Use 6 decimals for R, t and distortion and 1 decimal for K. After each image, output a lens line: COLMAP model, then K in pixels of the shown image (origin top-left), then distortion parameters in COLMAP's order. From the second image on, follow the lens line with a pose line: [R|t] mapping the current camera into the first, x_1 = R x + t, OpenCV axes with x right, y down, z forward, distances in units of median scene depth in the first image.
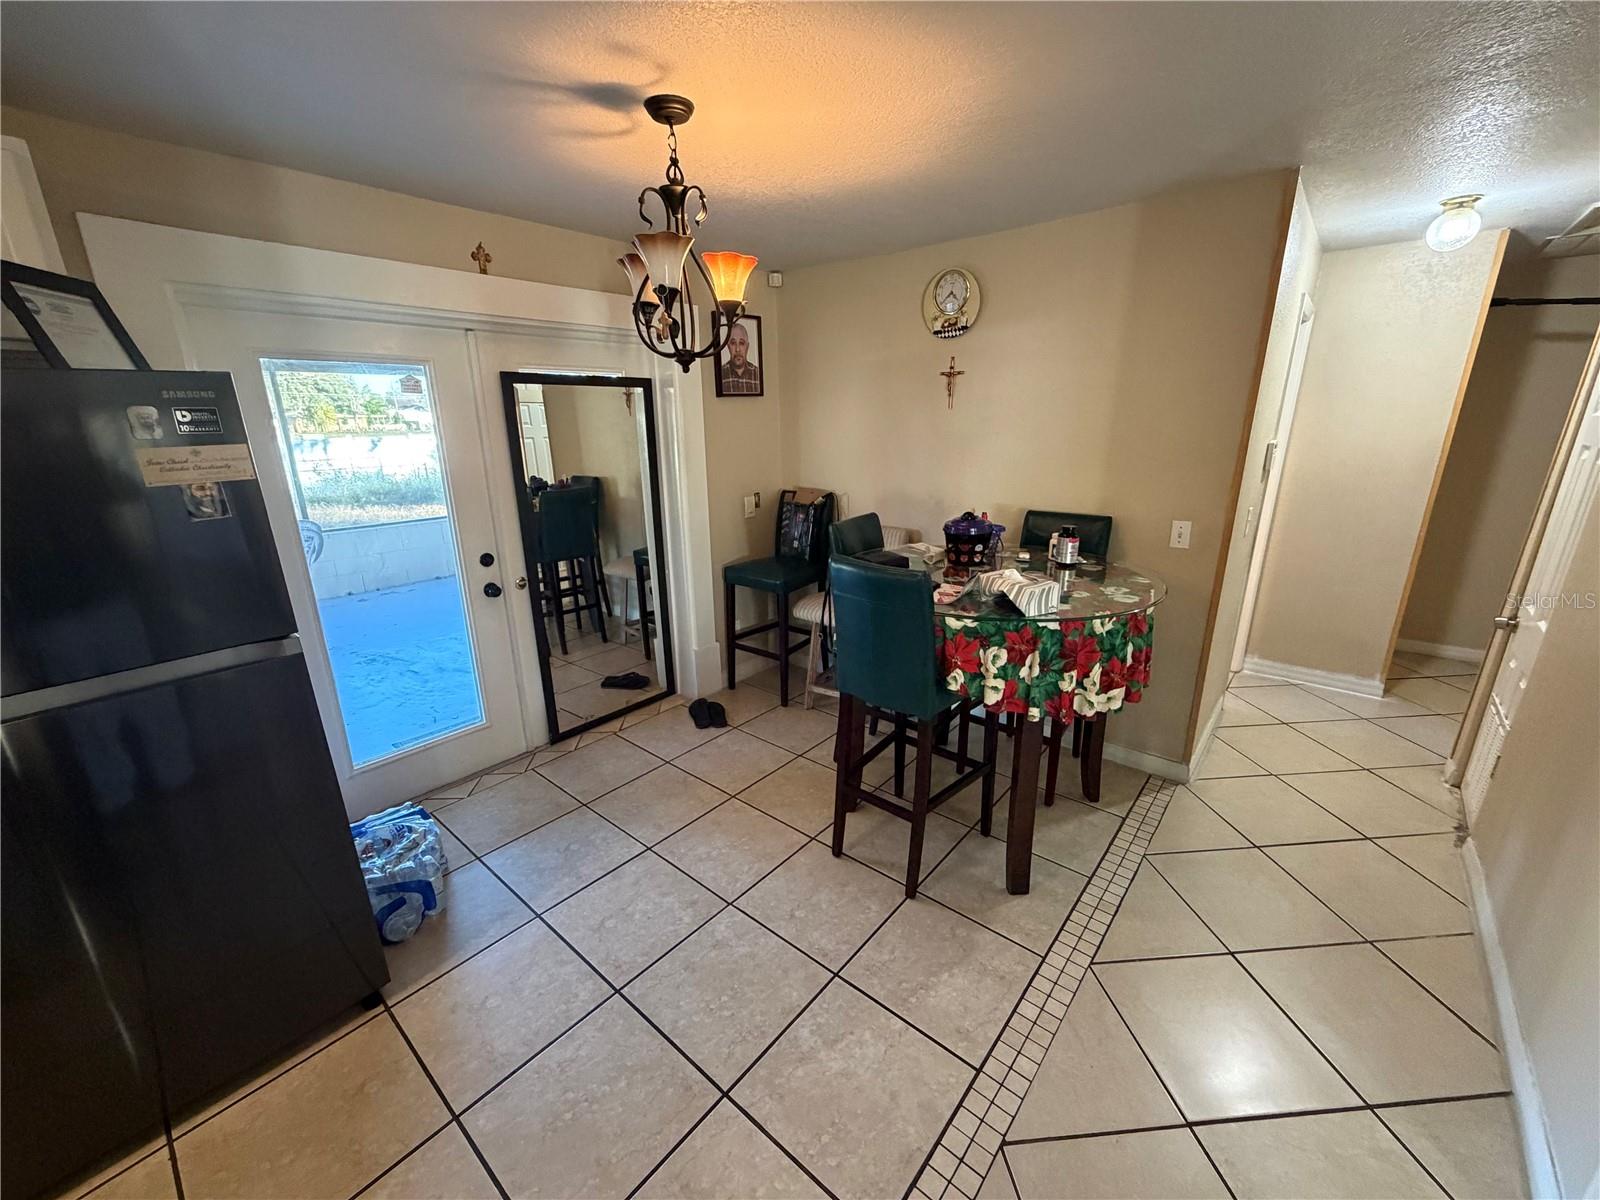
lens RADIAL K [[635.8, 0, 798.0], [0, 635.8, 603.9], [0, 0, 1]] dist [-0.000040, -0.000057]
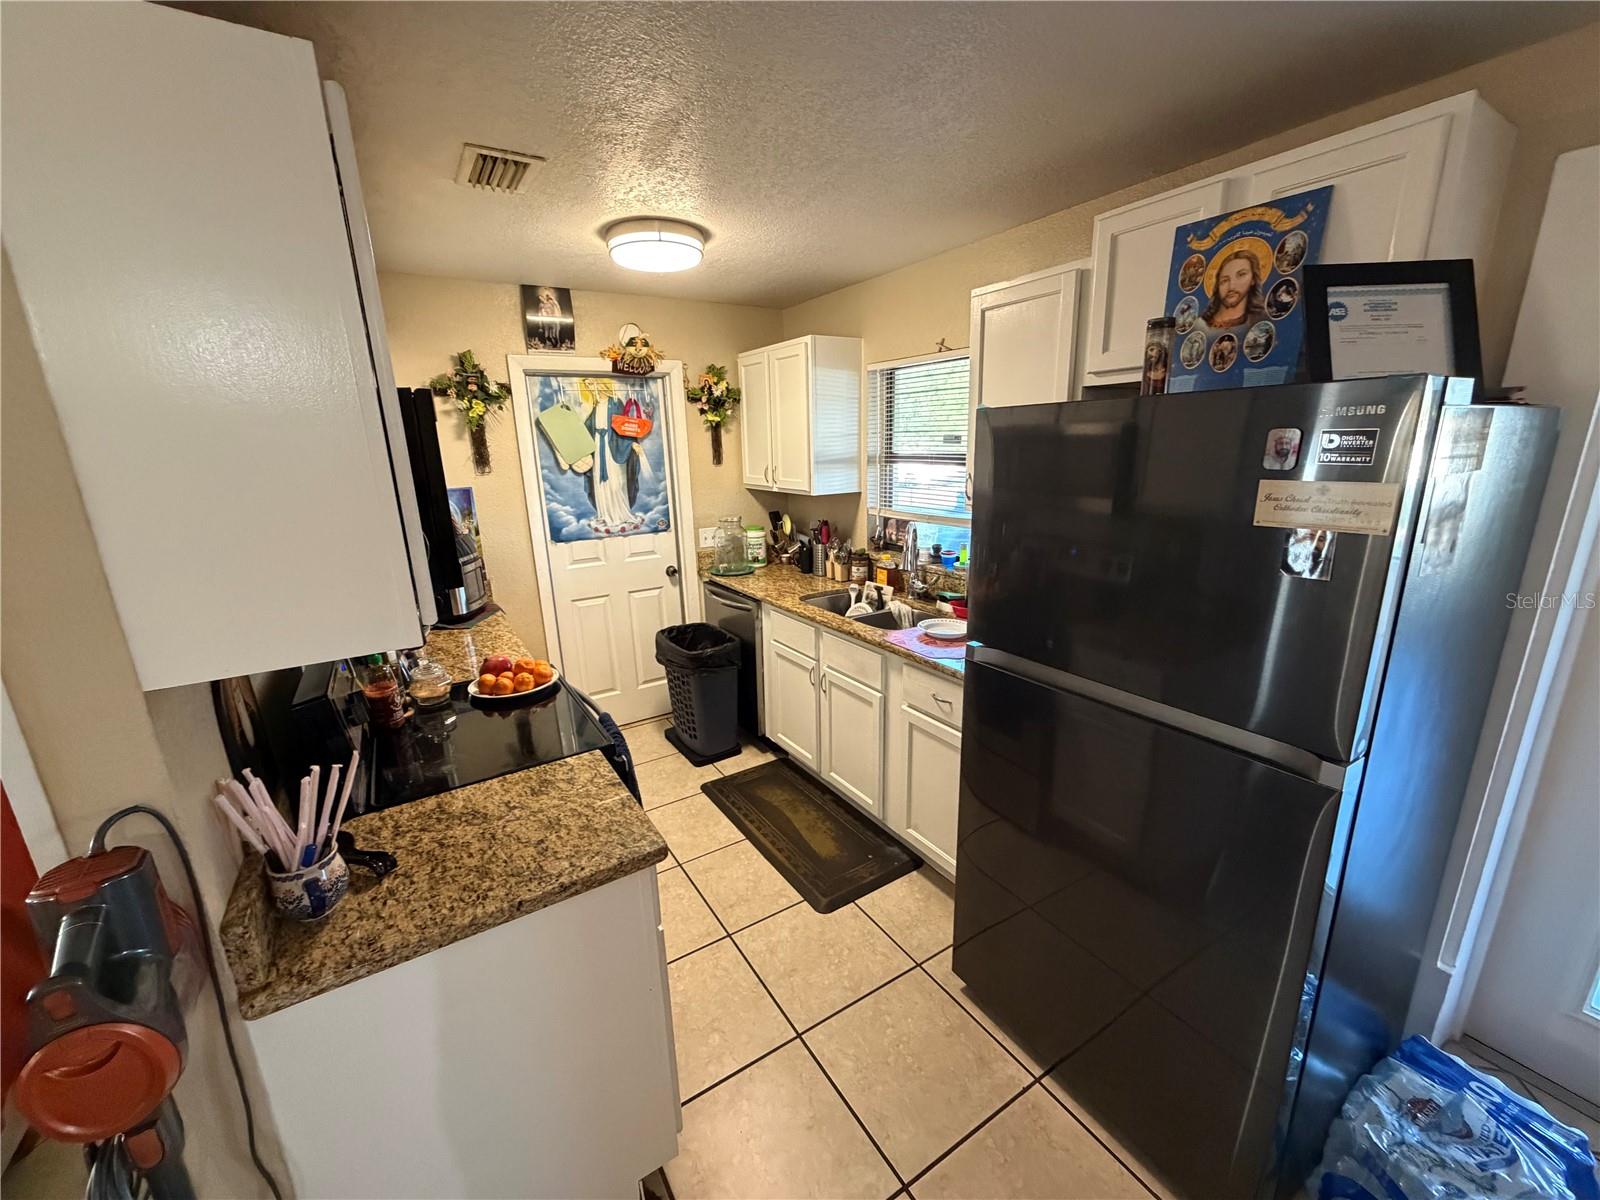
lens RADIAL K [[635.8, 0, 798.0], [0, 635.8, 603.9], [0, 0, 1]] dist [-0.000040, -0.000057]
pose [[-0.303836, 0.262328, -0.915897, -0.052461], [-0.241602, 0.908705, 0.340416, -0.213482], [0.921581, 0.324713, -0.212718, 0.614925]]
